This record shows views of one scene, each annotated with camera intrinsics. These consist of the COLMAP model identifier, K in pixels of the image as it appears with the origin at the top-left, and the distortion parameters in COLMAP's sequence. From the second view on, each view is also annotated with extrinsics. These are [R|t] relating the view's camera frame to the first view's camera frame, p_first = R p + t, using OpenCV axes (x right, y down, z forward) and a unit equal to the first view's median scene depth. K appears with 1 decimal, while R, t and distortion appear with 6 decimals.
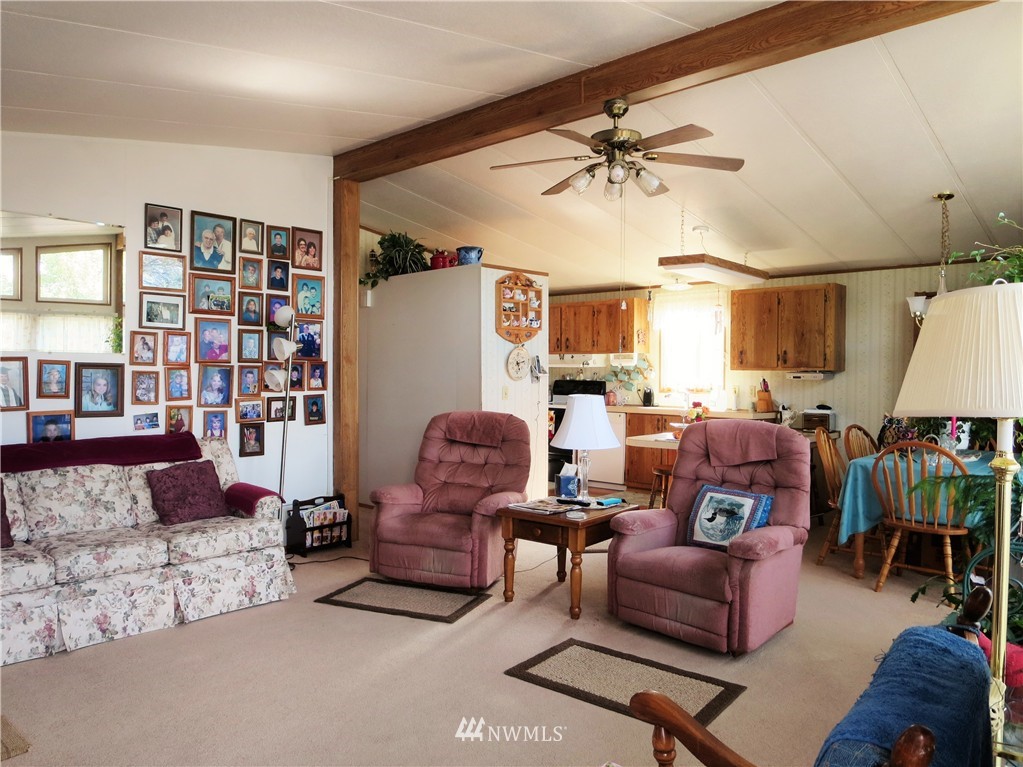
lens RADIAL K [[722.6, 0, 509.6], [0, 722.6, 381.8], [0, 0, 1]] dist [-0.023592, 0.001730]
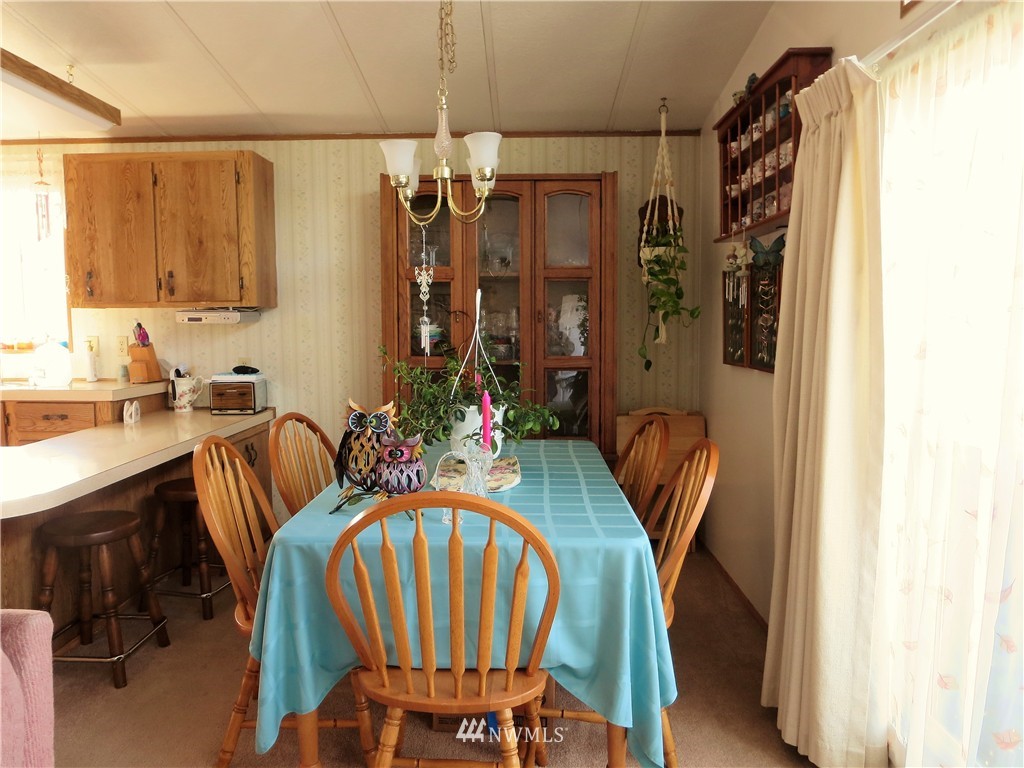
lens RADIAL K [[723.3, 0, 510.0], [0, 723.3, 389.1], [0, 0, 1]] dist [-0.023592, 0.001730]
pose [[0.751893, -0.079137, 0.654518, 0.215090], [0.018971, 0.994956, 0.098505, -0.002819], [-0.659012, -0.061649, 0.749602, 0.420744]]
